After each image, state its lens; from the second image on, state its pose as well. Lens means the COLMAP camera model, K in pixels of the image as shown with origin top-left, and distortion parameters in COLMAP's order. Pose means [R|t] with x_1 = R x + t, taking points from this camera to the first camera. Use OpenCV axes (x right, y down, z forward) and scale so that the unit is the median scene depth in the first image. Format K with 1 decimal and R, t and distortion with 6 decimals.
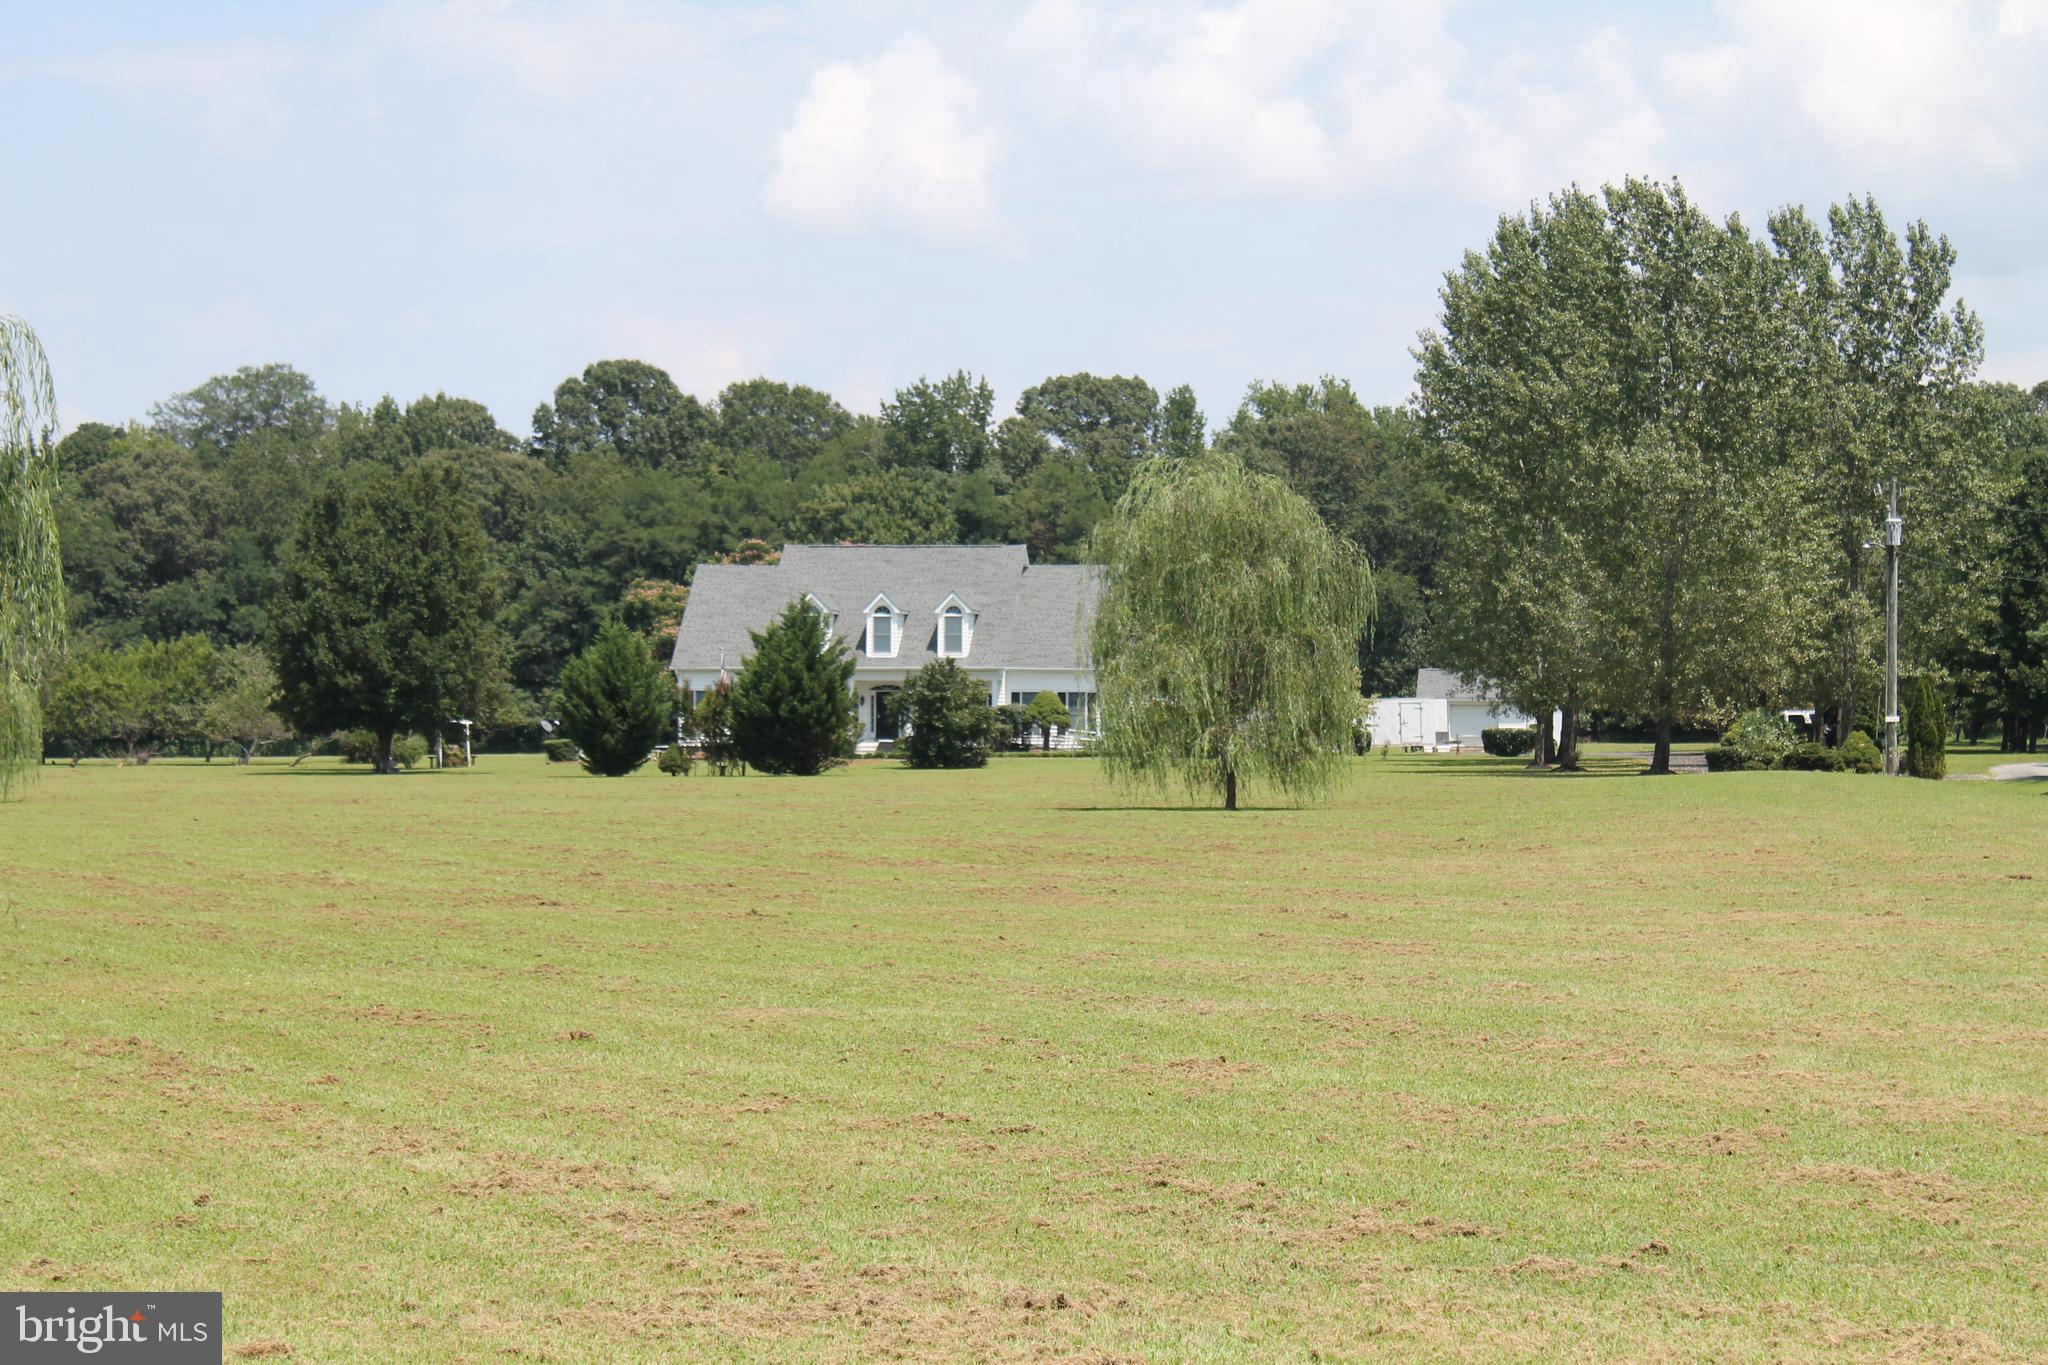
lens RADIAL K [[5045.3, 0, 1024.0], [0, 5045.3, 682.5], [0, 0, 1]] dist [0.129795, -0.244021]
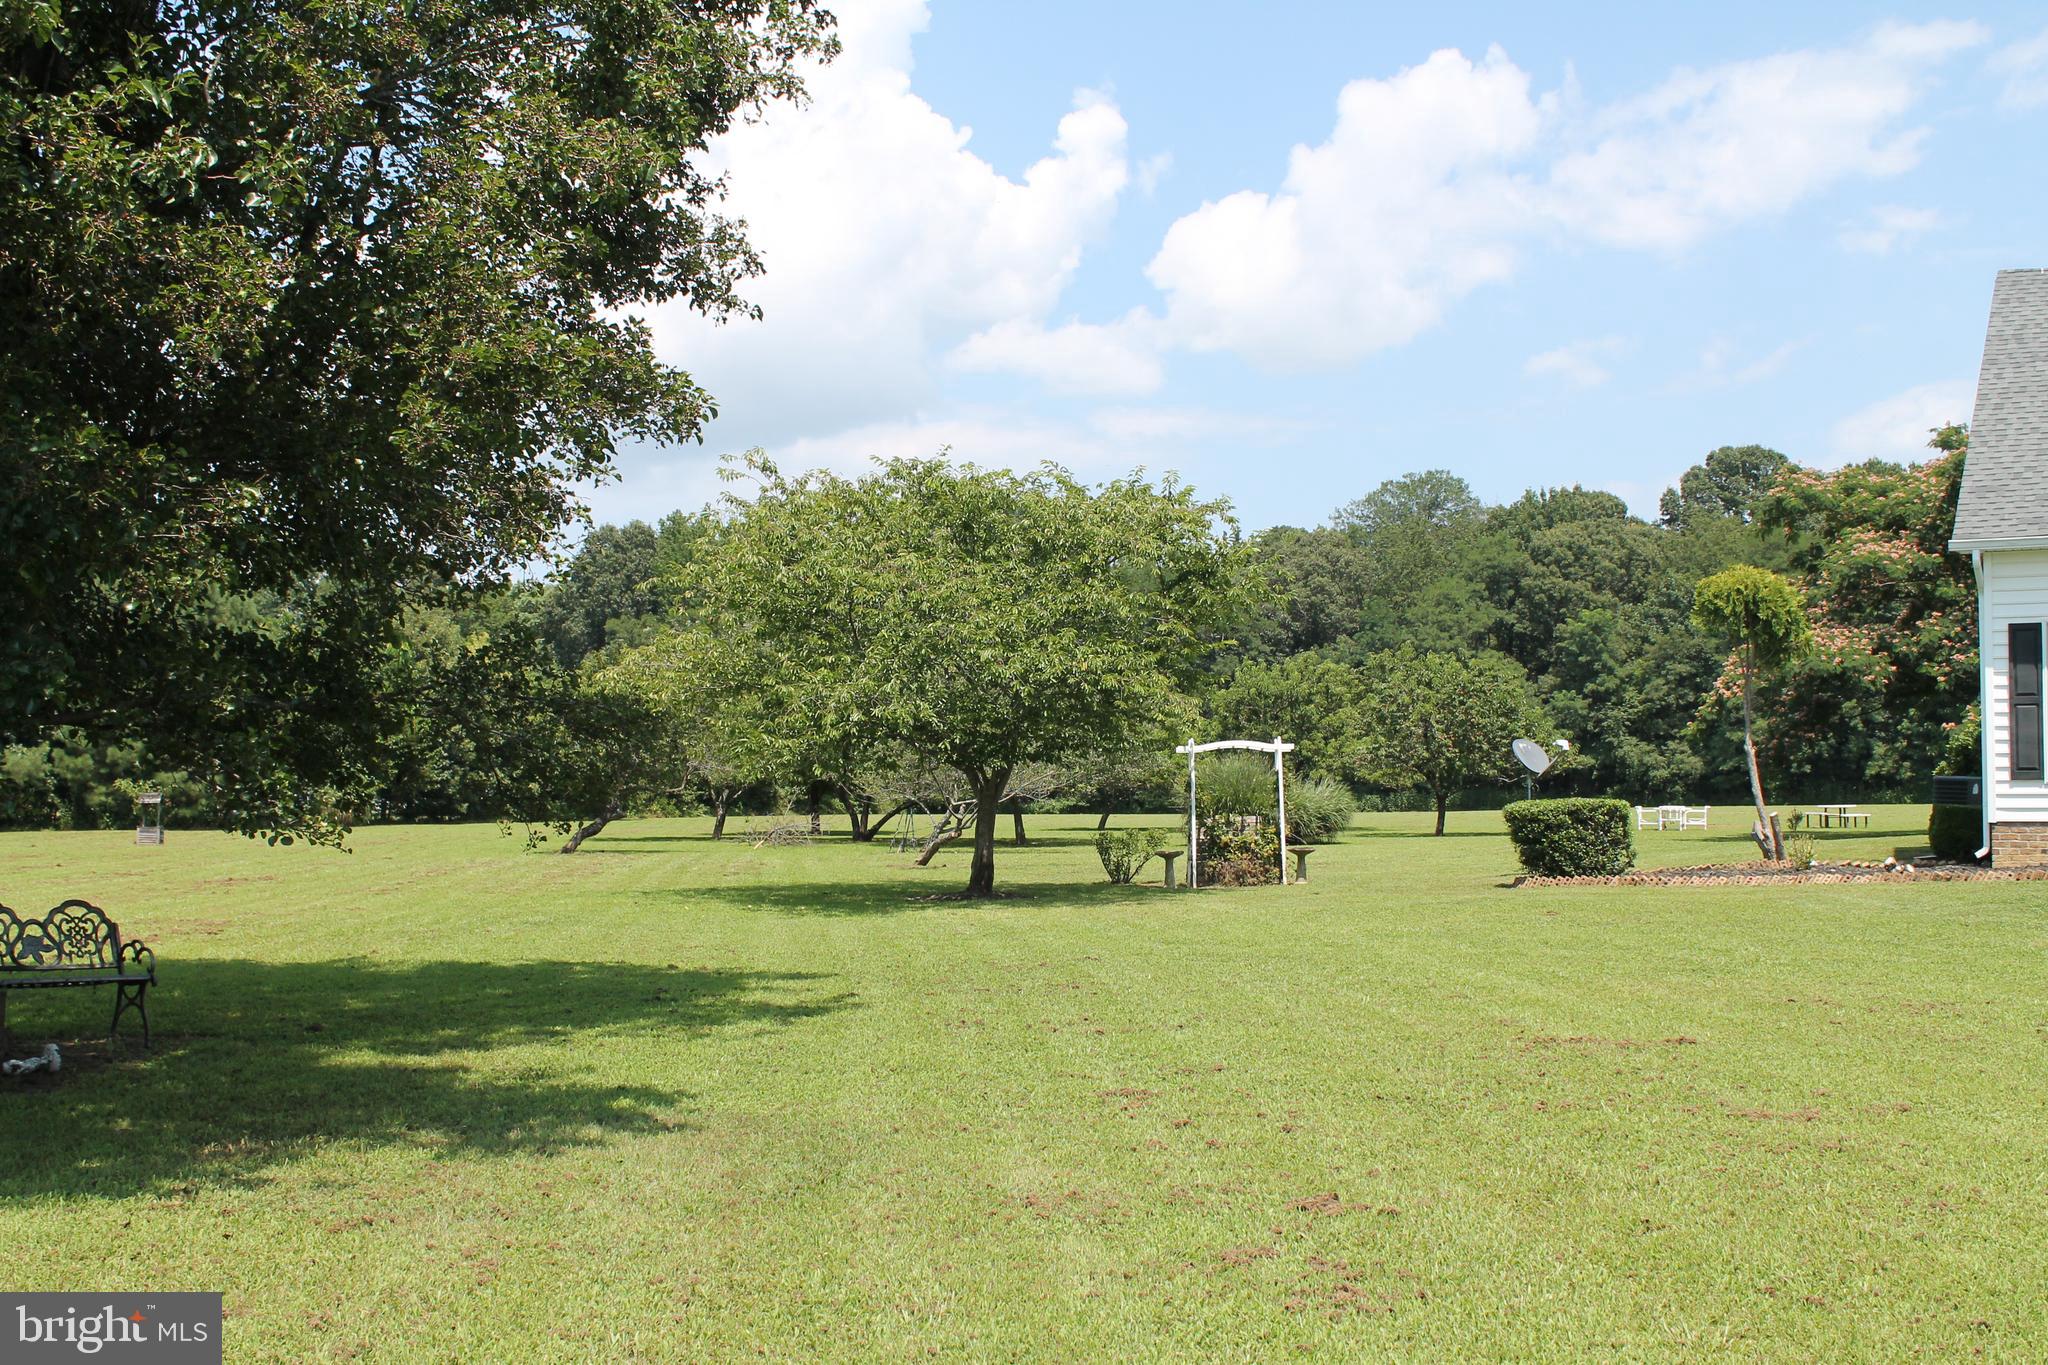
lens RADIAL K [[2212.5, 0, 1024.0], [0, 2212.5, 682.5], [0, 0, 1]] dist [-0.095529, 0.009524]
pose [[0.921546, -0.020282, -0.387738, -0.043102], [0.004262, 0.999103, -0.042132, 0.007194], [0.388245, 0.037175, 0.920806, 0.540556]]
